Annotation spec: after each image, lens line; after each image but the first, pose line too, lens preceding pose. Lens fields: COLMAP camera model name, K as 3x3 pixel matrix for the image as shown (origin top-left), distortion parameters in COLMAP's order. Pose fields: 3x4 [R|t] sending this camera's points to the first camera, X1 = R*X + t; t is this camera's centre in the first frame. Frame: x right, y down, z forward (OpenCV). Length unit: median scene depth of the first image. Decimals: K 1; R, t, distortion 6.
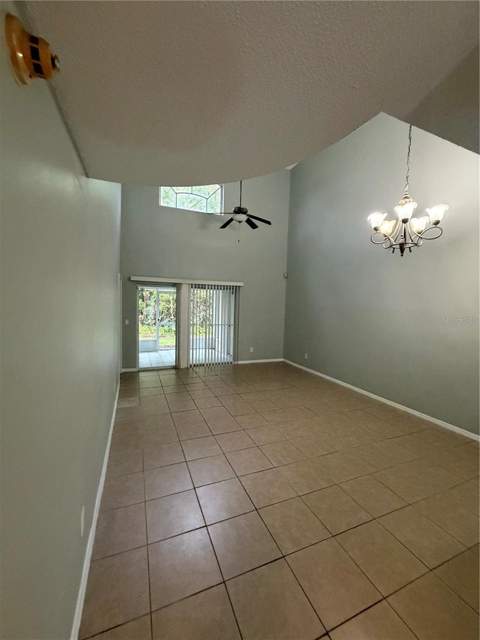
lens RADIAL K [[258.9, 0, 240.0], [0, 258.9, 320.0], [0, 0, 1]] dist [-0.000913, -0.000426]
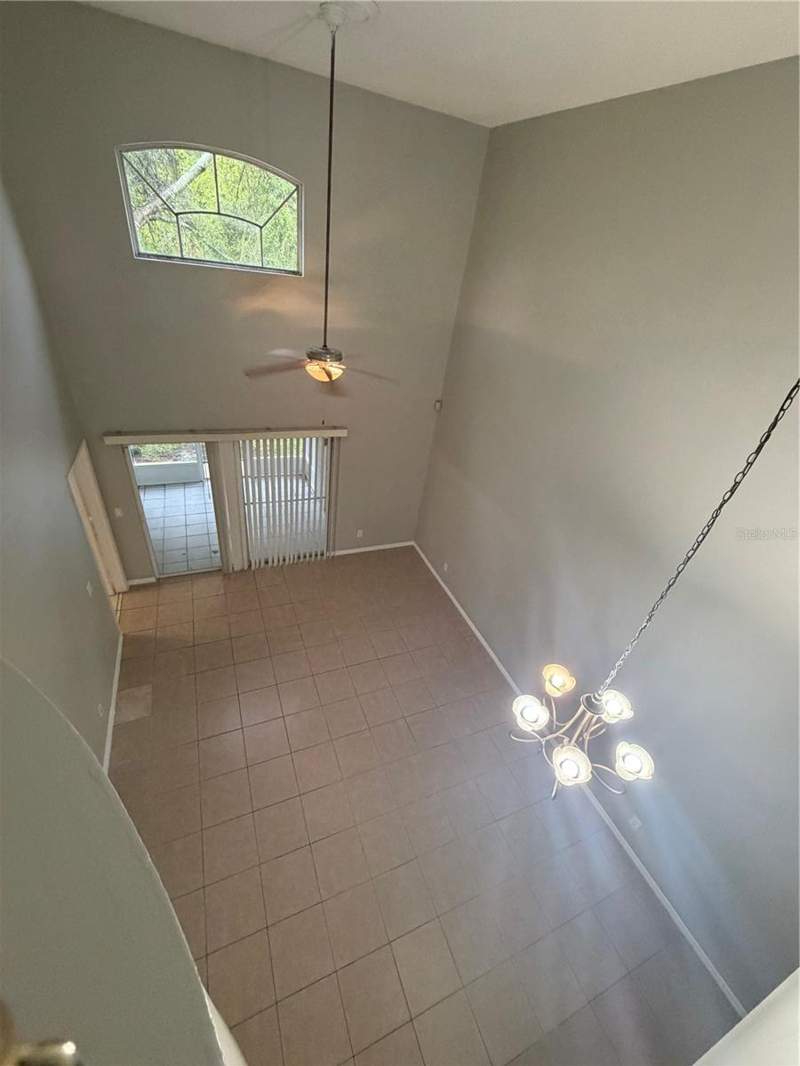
lens RADIAL K [[431.3, 0, 400.0], [0, 431.3, 533.0], [0, 0, 1]] dist [-0.000913, -0.000426]
pose [[0.994075, 0.080117, 0.073464, 0.067738], [-0.106695, 0.848363, 0.518553, -0.416475], [-0.020779, -0.523318, 0.851884, 0.192740]]
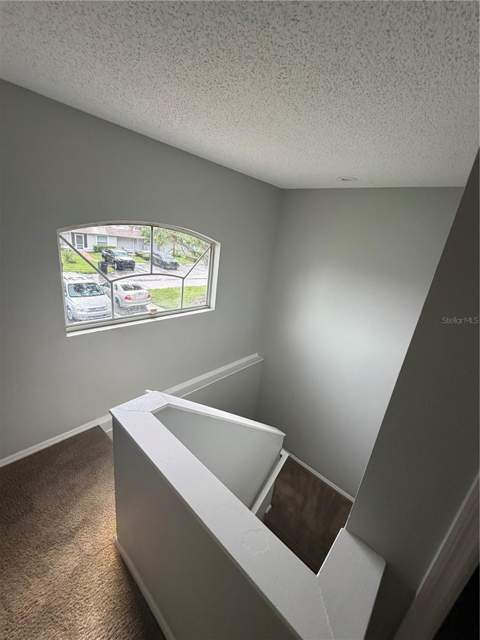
lens RADIAL K [[258.9, 0, 240.0], [0, 258.9, 320.0], [0, 0, 1]] dist [-0.000913, -0.000426]
pose [[0.893944, -0.057688, 0.444450, -0.233501], [-0.075328, 0.958234, 0.275887, -0.505221], [-0.441802, -0.280107, 0.852262, 0.570333]]
